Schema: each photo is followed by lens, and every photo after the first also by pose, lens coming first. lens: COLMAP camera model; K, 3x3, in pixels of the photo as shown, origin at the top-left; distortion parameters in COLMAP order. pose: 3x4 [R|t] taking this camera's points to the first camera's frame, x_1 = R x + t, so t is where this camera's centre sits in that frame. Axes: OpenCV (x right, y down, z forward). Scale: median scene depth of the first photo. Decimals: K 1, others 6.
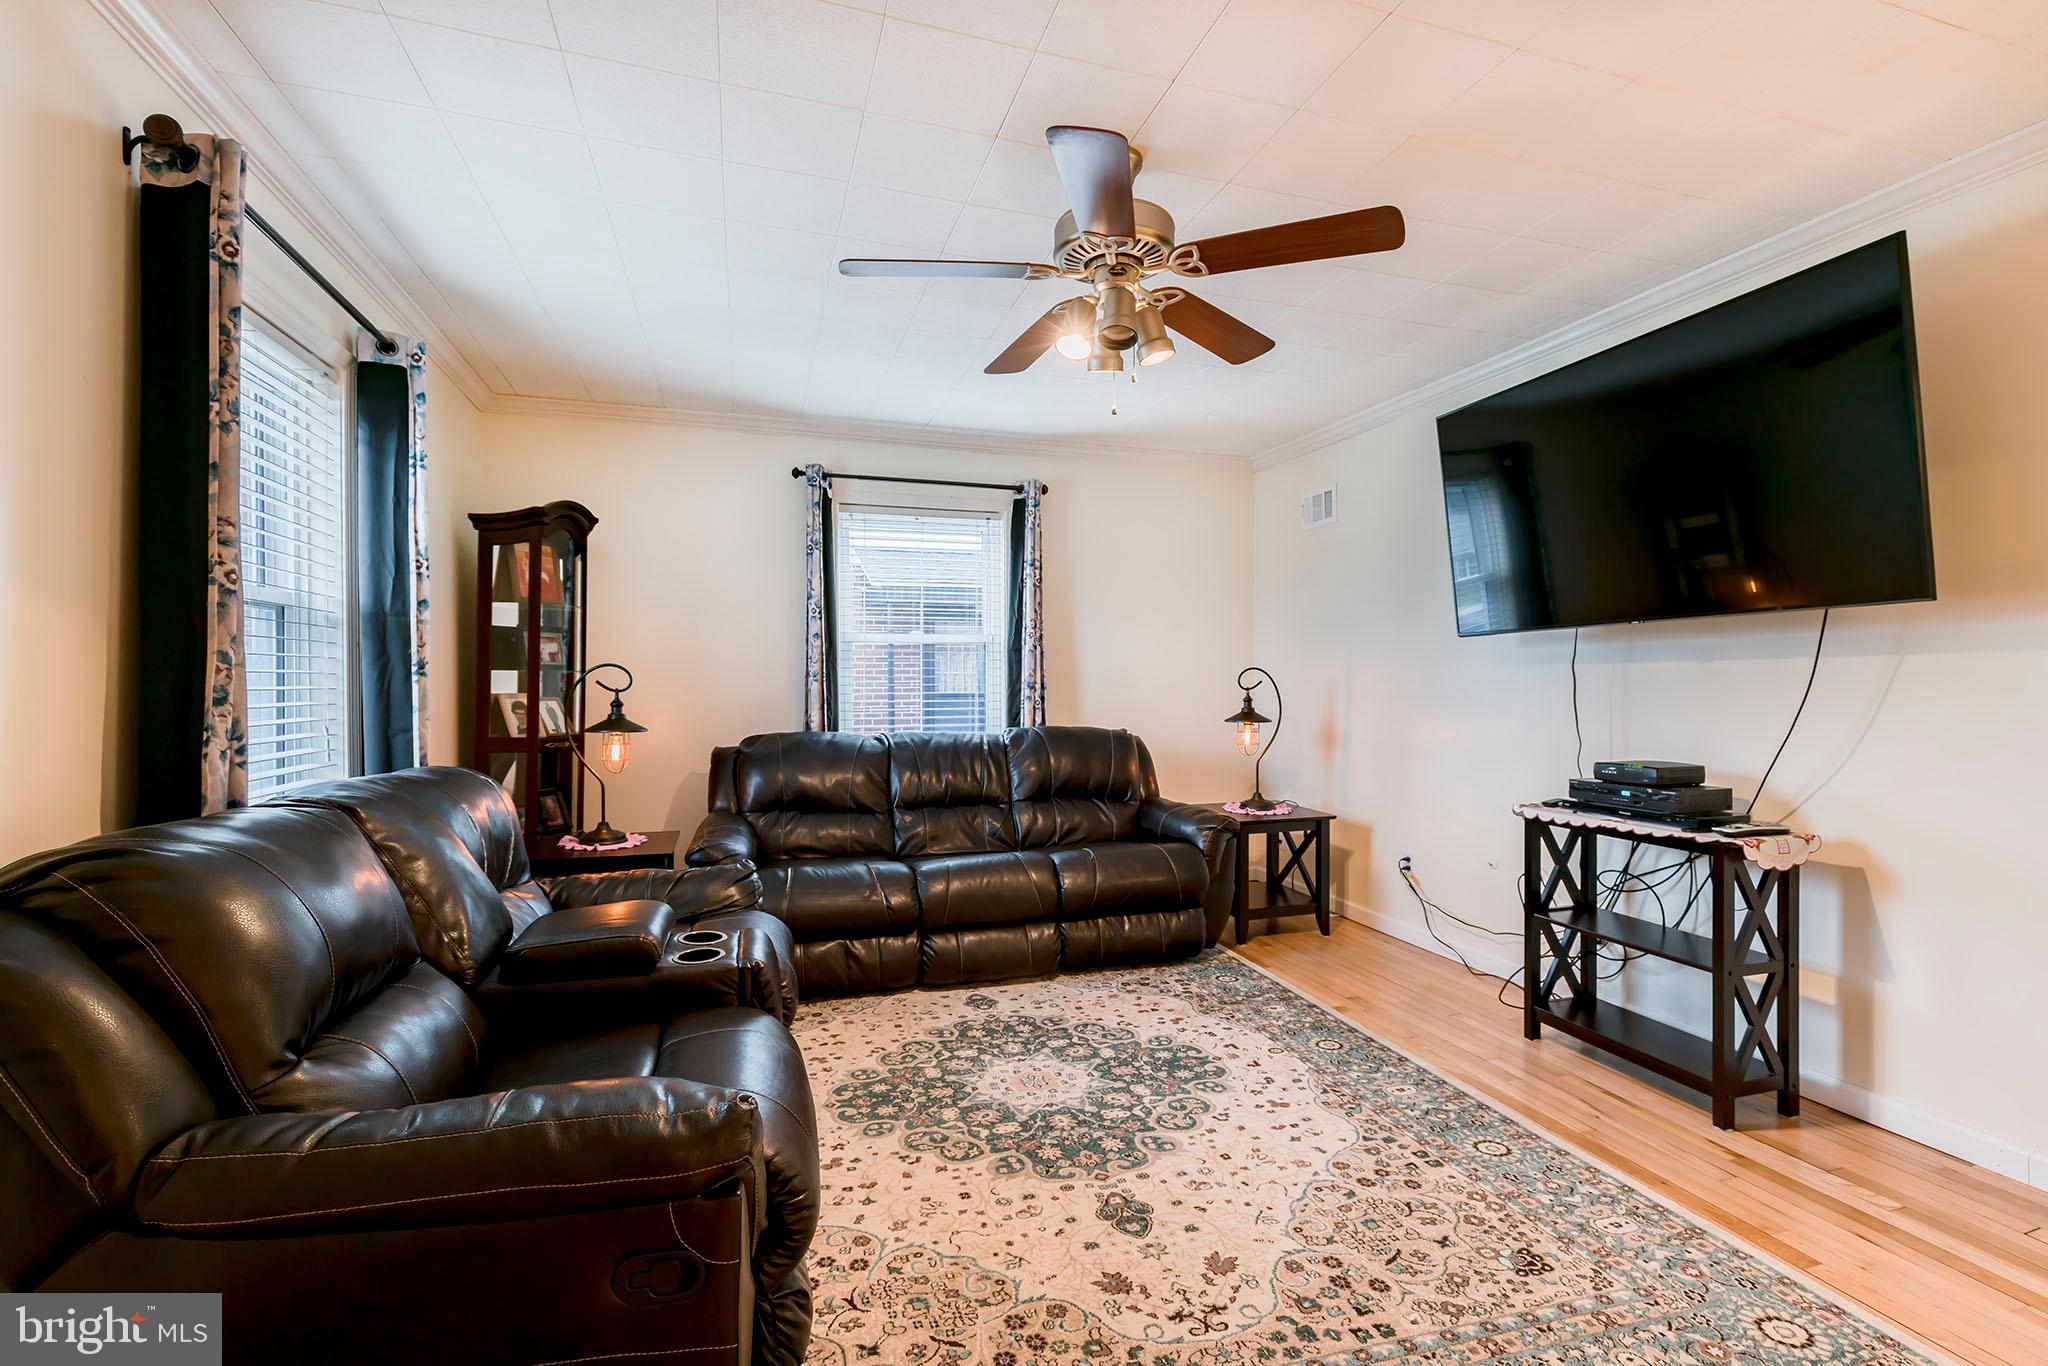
lens RADIAL K [[916.9, 0, 1064.2], [0, 916.9, 699.1], [0, 0, 1]] dist [0.003231, -0.000495]
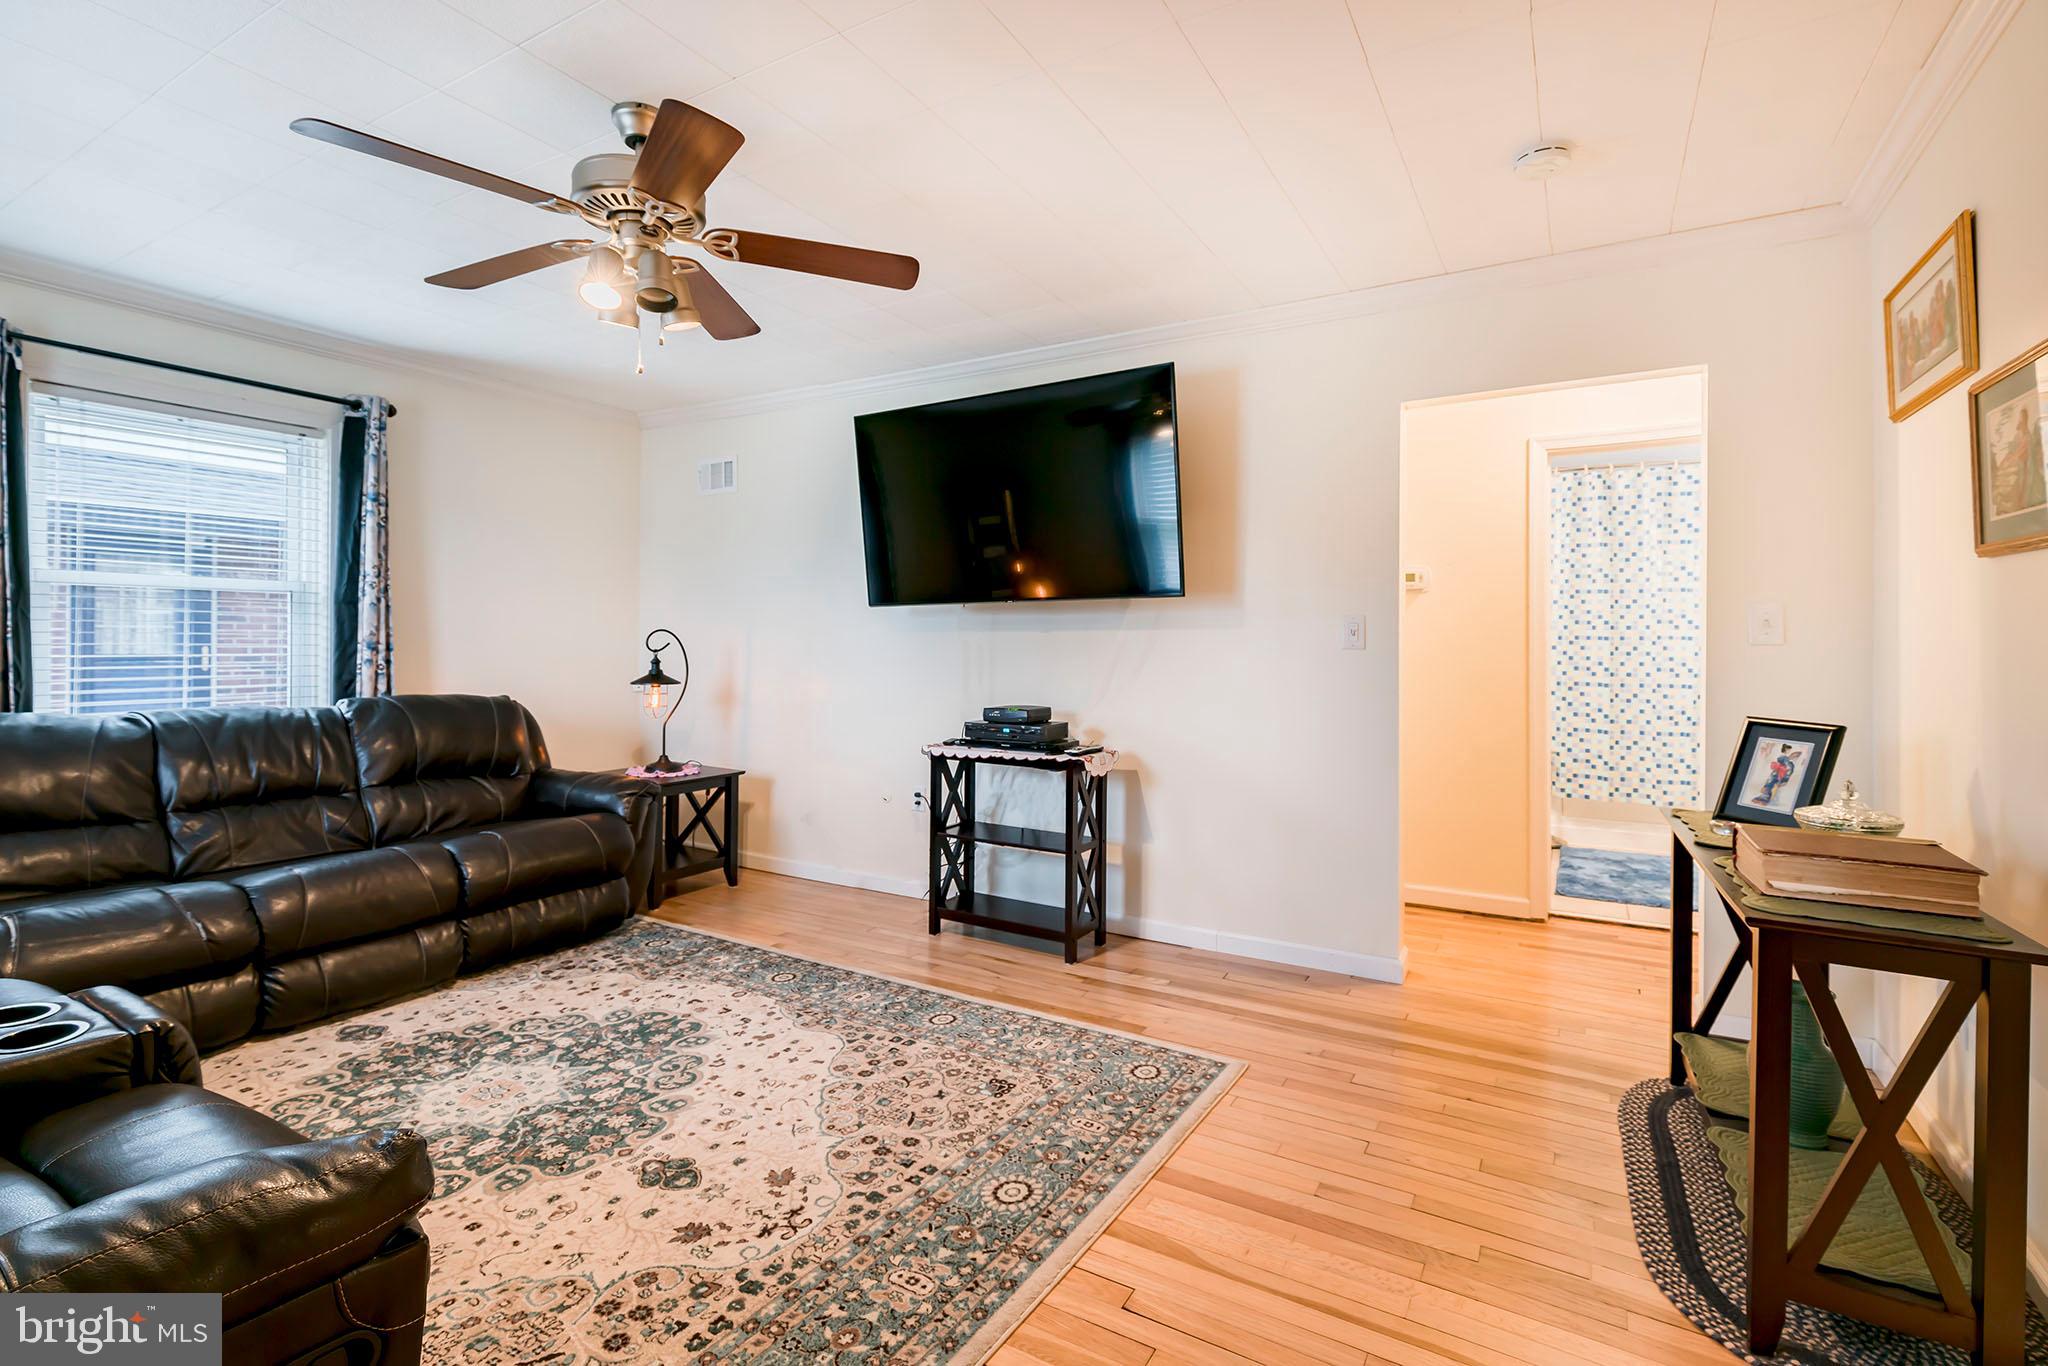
lens RADIAL K [[902.6, 0, 1041.1], [0, 902.6, 658.4], [0, 0, 1]] dist [0.003218, 0.000040]
pose [[0.751469, -0.004529, 0.659753, -0.212535], [0.005714, 0.999984, 0.000357, -0.001162], [-0.659744, 0.003502, 0.751482, -0.011098]]
